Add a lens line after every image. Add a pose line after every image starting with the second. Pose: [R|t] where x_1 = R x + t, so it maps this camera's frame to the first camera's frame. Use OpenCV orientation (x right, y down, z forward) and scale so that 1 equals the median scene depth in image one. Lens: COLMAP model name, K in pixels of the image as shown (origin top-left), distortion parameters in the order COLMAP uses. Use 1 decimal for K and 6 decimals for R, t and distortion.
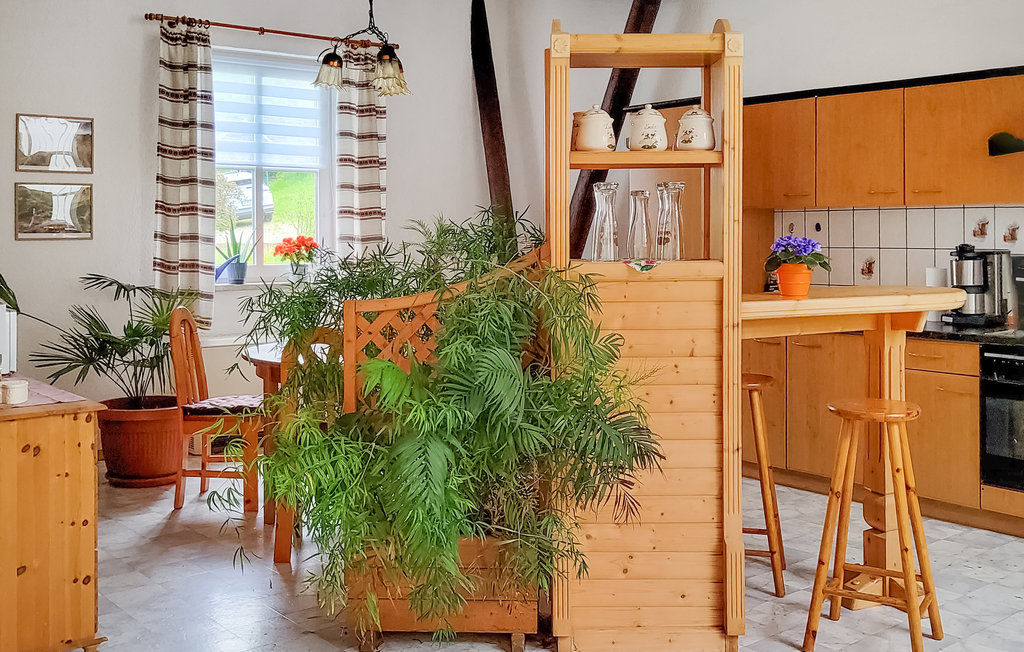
lens RADIAL K [[1052.3, 0, 507.8], [0, 1052.3, 239.2], [0, 0, 1]] dist [-0.026733, 0.014213]
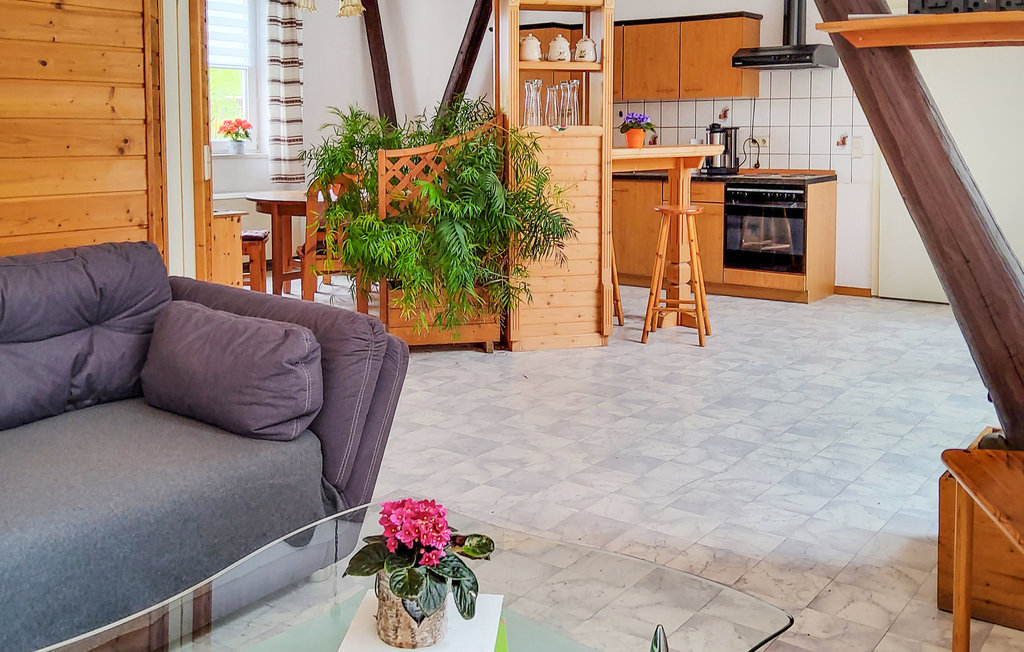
lens RADIAL K [[1052.3, 0, 507.8], [0, 1052.3, 239.2], [0, 0, 1]] dist [-0.026733, 0.014213]
pose [[0.964273, -0.023322, 0.263881, -0.388717], [-0.001278, 0.995696, 0.092671, 0.043382], [-0.264906, -0.089697, 0.960093, -0.620035]]
